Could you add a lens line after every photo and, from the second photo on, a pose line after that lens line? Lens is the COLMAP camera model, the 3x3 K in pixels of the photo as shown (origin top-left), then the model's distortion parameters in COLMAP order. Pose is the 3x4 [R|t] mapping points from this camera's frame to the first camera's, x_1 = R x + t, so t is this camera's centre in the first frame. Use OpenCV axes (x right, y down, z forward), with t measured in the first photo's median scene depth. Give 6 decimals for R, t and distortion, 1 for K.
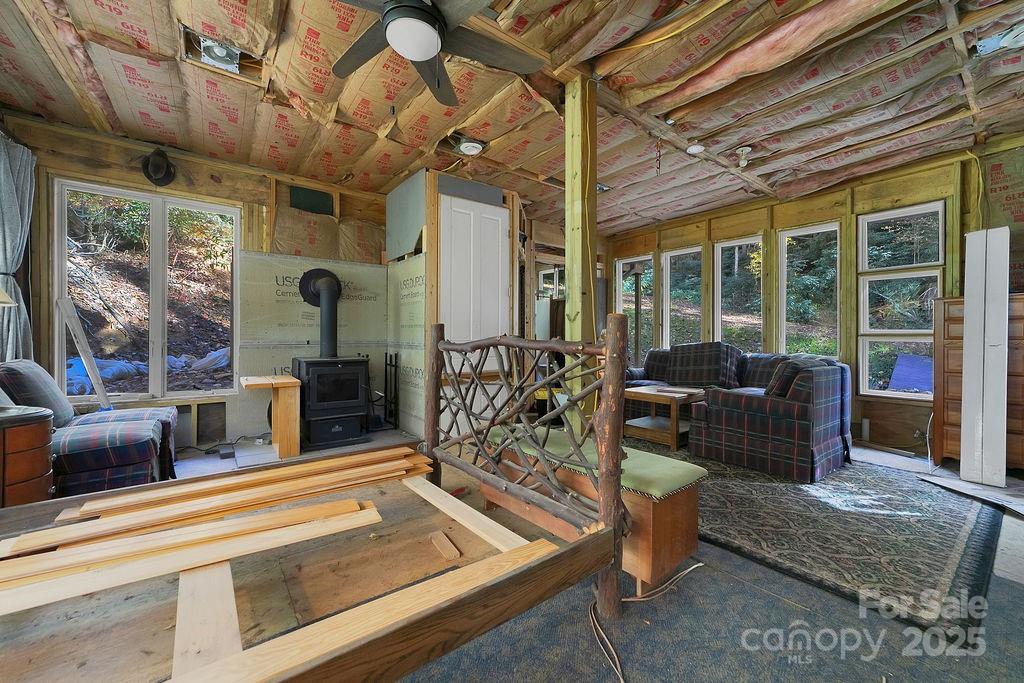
lens RADIAL K [[401.2, 0, 512.1], [0, 401.2, 338.4], [0, 0, 1]] dist [-0.010978, -0.000020]
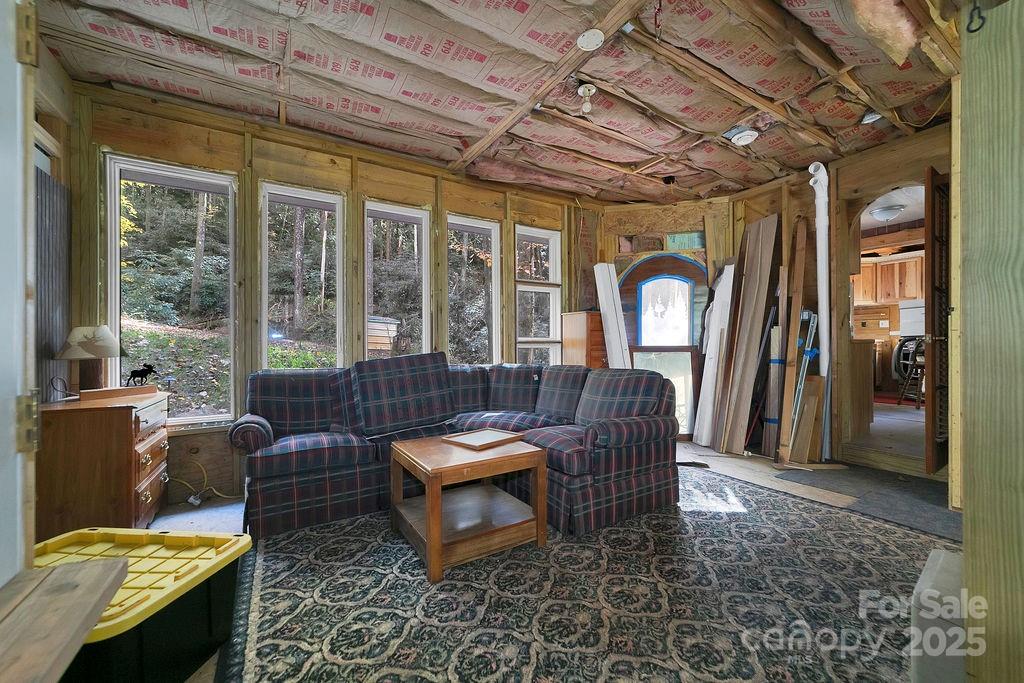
lens RADIAL K [[401.2, 0, 514.4], [0, 401.2, 344.8], [0, 0, 1]] dist [-0.010978, -0.000020]
pose [[0.100777, -0.002718, 0.994905, -0.193980], [0.010178, 0.999947, 0.001701, -0.003143], [-0.994857, 0.009955, 0.100800, 1.209401]]
